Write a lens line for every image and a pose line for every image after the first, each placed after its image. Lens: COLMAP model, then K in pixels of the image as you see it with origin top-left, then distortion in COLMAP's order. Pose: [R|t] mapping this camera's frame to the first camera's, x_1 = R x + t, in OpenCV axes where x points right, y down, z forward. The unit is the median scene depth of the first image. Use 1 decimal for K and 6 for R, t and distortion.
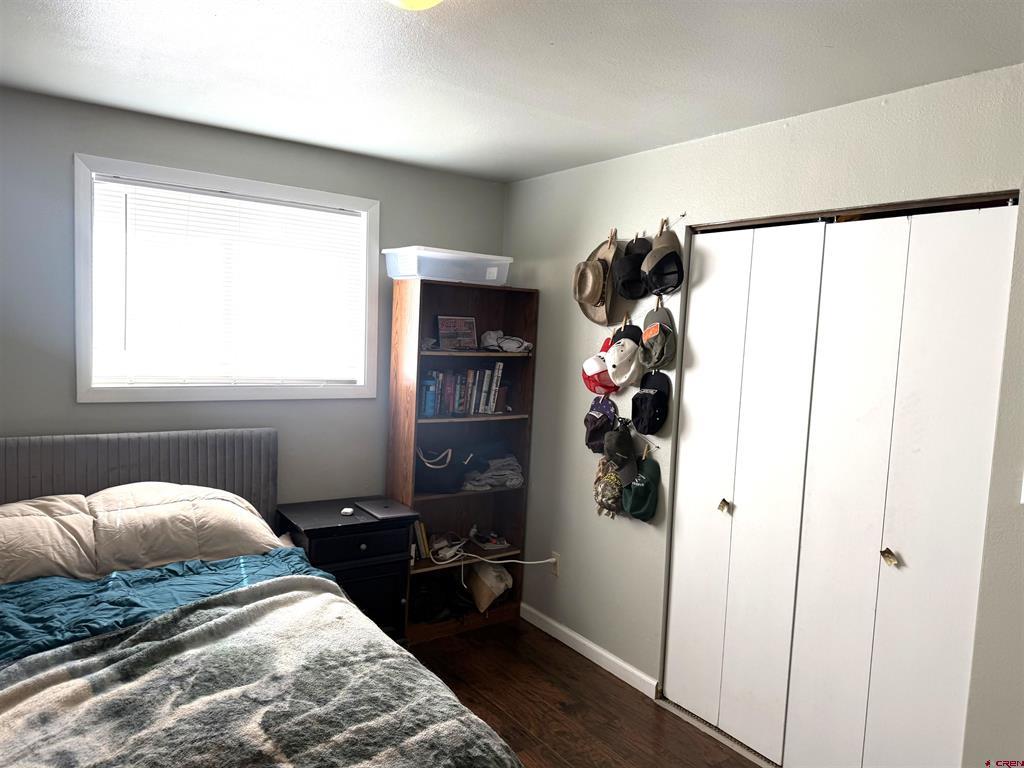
lens RADIAL K [[713.3, 0, 519.7], [0, 713.3, 388.4], [0, 0, 1]] dist [0.071351, -0.088394]
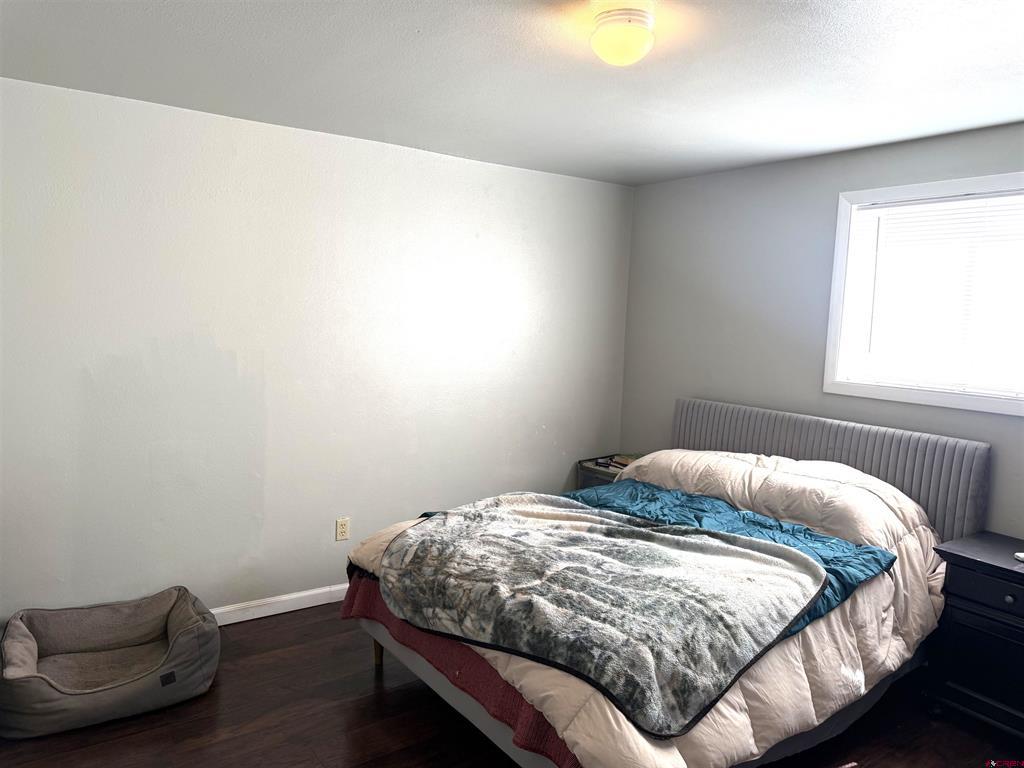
lens RADIAL K [[713.3, 0, 519.7], [0, 713.3, 388.4], [0, 0, 1]] dist [0.071351, -0.088394]
pose [[0.010627, 0.056122, -0.998367, 0.927087], [-0.120461, 0.991224, 0.054438, 0.012280], [0.992661, 0.119686, 0.017295, 0.663065]]
